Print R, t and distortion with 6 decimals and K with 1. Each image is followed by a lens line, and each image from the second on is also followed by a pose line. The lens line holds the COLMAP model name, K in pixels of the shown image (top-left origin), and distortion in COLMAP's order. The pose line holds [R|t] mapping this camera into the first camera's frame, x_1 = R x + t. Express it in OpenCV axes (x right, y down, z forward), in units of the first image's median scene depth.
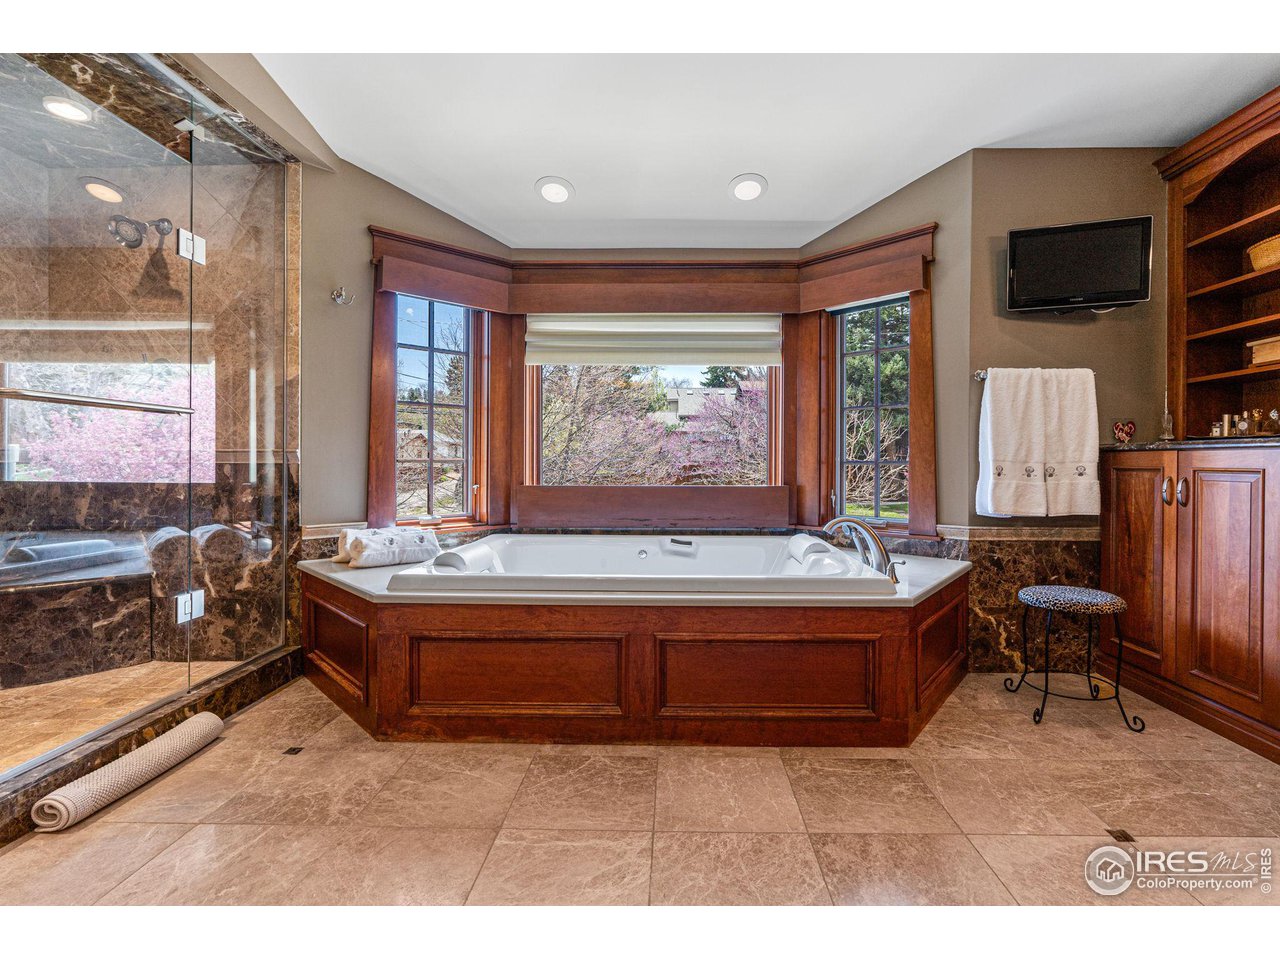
lens RADIAL K [[586.0, 0, 643.9], [0, 586.0, 470.3], [0, 0, 1]] dist [0.001444, 0.000227]
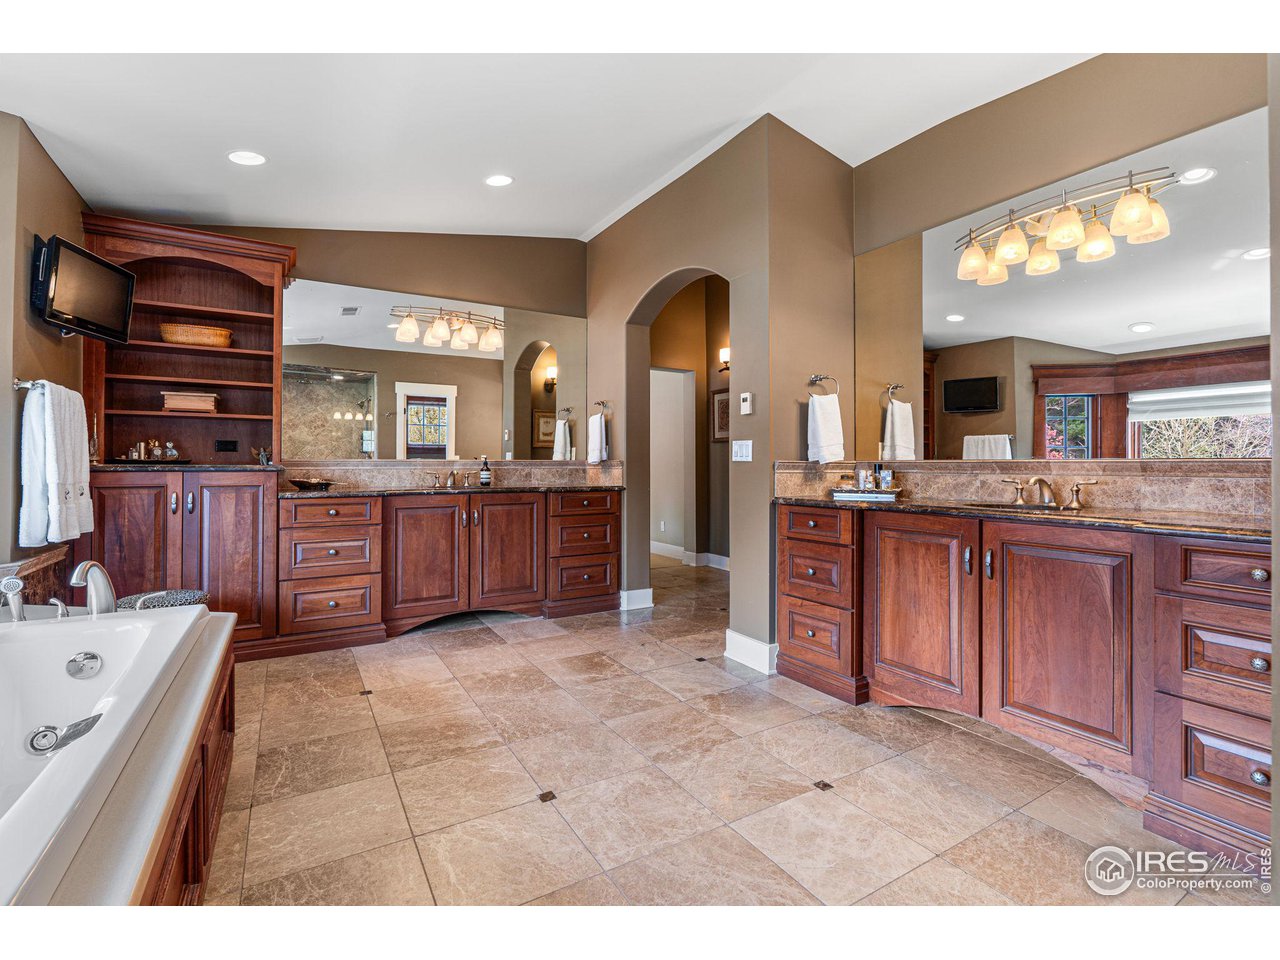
lens RADIAL K [[586.0, 0, 639.8], [0, 586.0, 467.5], [0, 0, 1]] dist [0.001444, 0.000227]
pose [[-0.527121, -0.006341, 0.849766, -0.833155], [0.008311, 0.999886, 0.012616, -0.056550], [-0.849749, 0.013712, -0.527009, 0.897719]]
